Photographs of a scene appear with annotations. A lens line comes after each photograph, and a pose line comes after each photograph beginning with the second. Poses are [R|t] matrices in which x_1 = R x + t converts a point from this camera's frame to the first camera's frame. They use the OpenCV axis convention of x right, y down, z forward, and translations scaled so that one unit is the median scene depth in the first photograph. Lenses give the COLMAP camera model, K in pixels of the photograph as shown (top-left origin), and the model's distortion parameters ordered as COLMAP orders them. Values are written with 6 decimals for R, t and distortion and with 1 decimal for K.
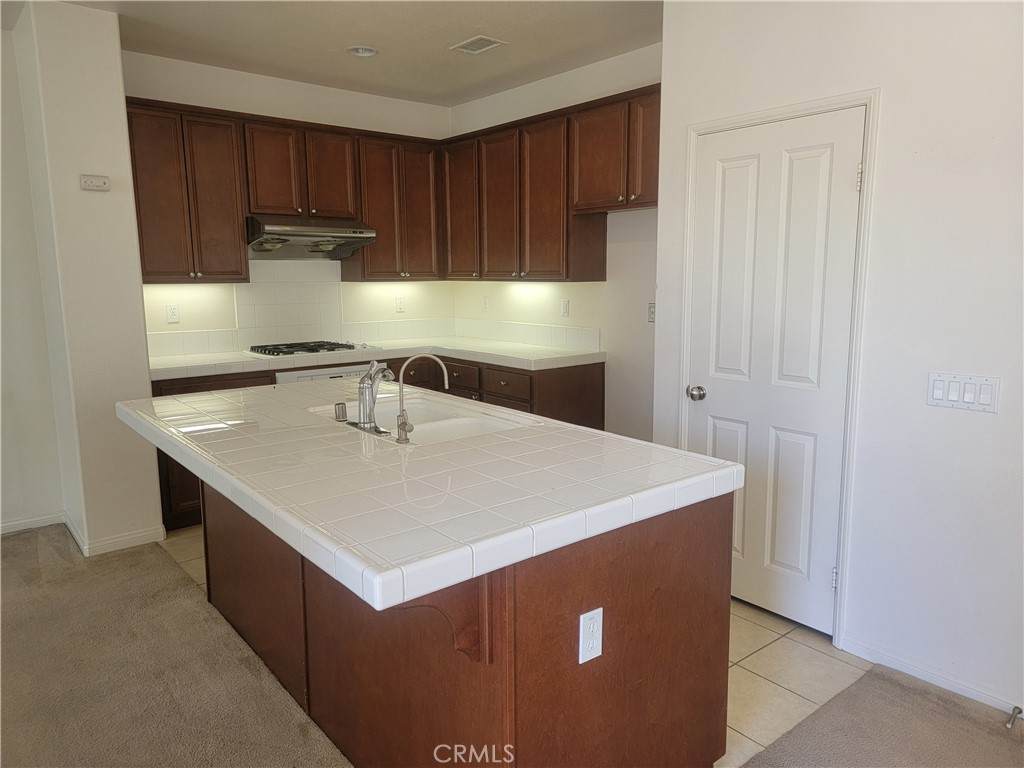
lens RADIAL K [[720.5, 0, 512.0], [0, 720.5, 384.0], [0, 0, 1]] dist [0.132827, -0.000296]
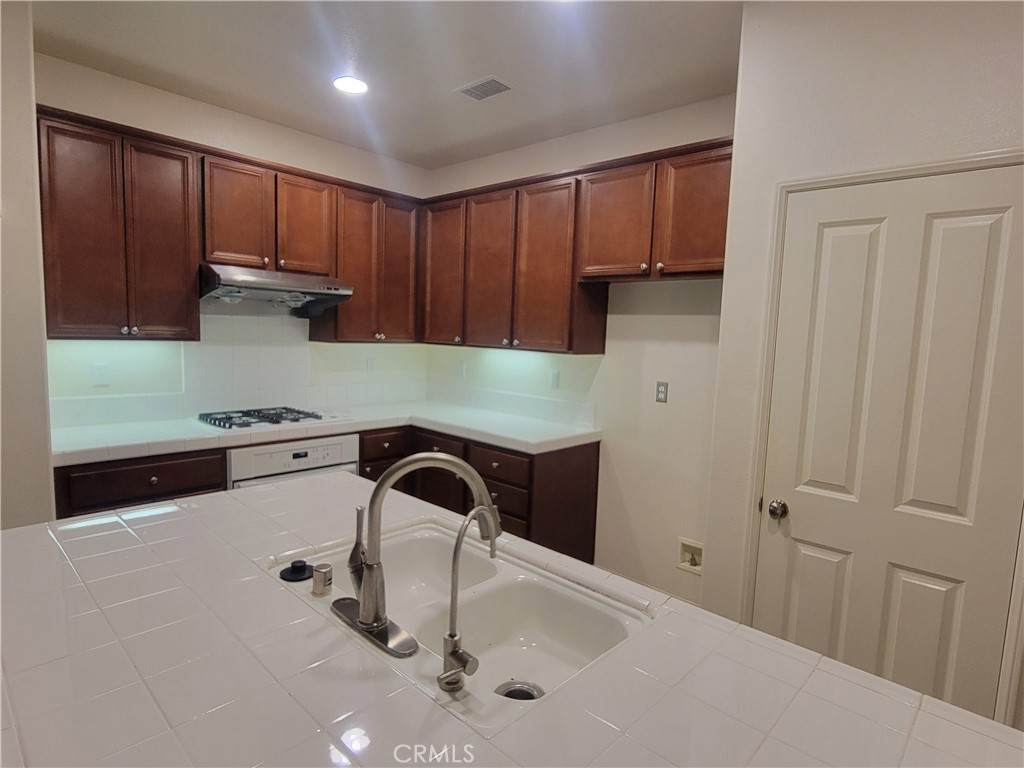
lens RADIAL K [[566.0, 0, 512.4], [0, 566.0, 399.3], [0, 0, 1]] dist [-0.000498, 0.042194]
pose [[0.990188, 0.030542, 0.136362, -0.085580], [-0.026047, 0.999061, -0.034625, -0.056253], [-0.137291, 0.030734, 0.990054, 0.295716]]
